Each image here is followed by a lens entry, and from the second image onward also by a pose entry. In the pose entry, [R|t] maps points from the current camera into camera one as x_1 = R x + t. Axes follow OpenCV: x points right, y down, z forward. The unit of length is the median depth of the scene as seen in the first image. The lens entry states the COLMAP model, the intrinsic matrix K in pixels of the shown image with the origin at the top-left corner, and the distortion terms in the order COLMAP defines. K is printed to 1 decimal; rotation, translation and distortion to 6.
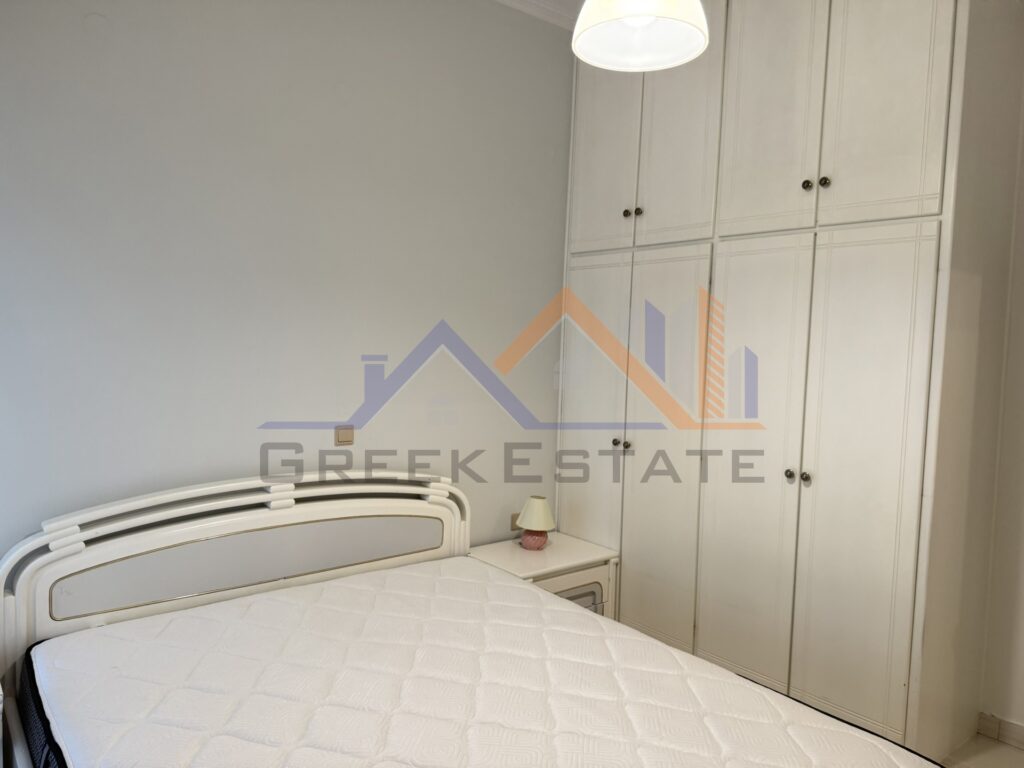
lens RADIAL K [[715.9, 0, 512.0], [0, 715.9, 384.0], [0, 0, 1]] dist [0.040443, -0.054925]
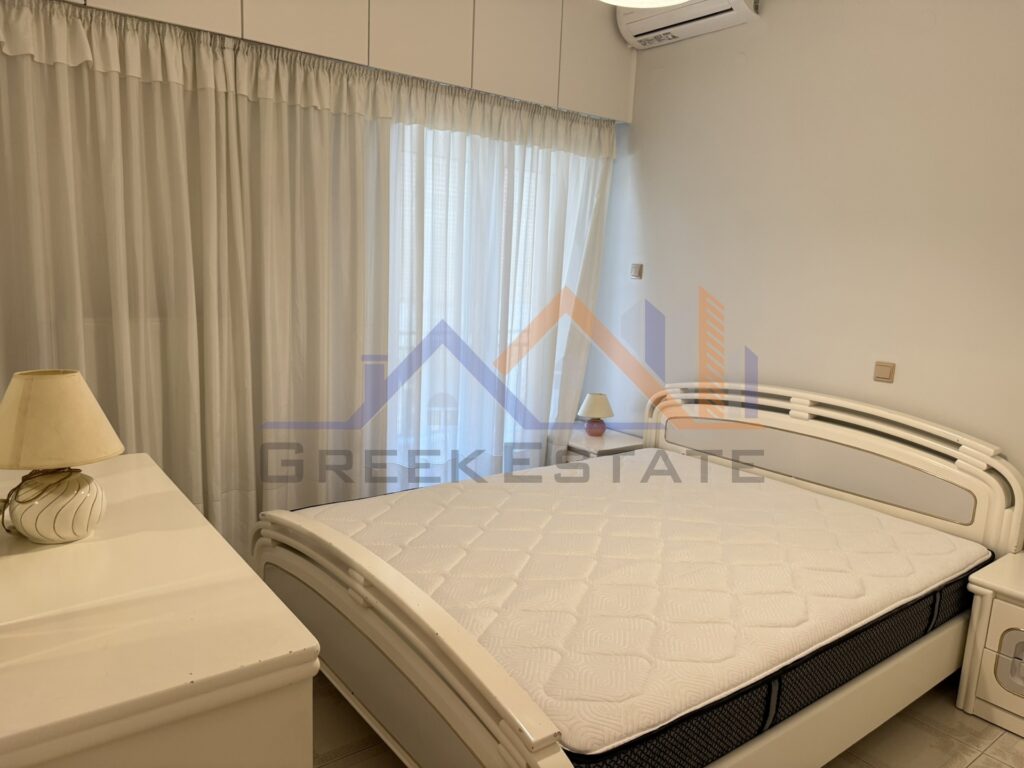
lens RADIAL K [[715.9, 0, 512.0], [0, 715.9, 384.0], [0, 0, 1]] dist [0.040443, -0.054925]
pose [[-0.016918, 0.137360, -0.990377, 0.779088], [-0.100650, 0.985253, 0.138369, -0.000701], [0.994778, 0.102022, -0.002843, 0.476526]]
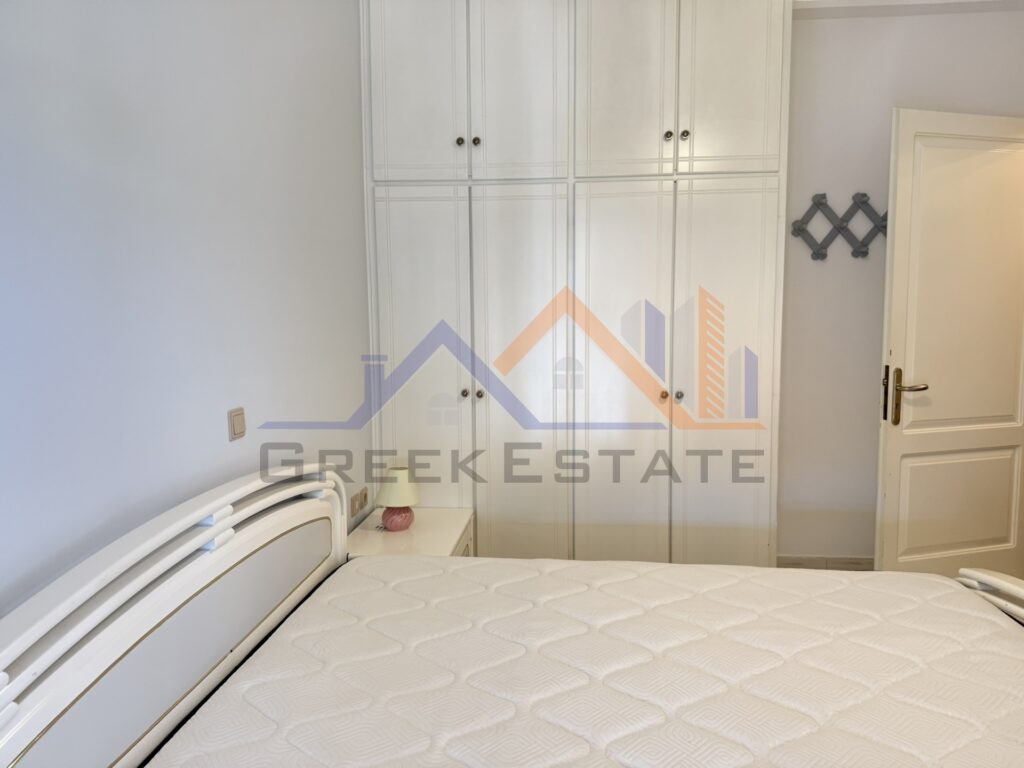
lens RADIAL K [[721.1, 0, 512.0], [0, 721.1, 384.0], [0, 0, 1]] dist [0.098433, -0.057121]
pose [[0.687832, -0.106104, 0.718073, -0.537345], [0.071771, 0.994352, 0.078180, -0.000022], [-0.722313, -0.002238, 0.691562, 0.345544]]
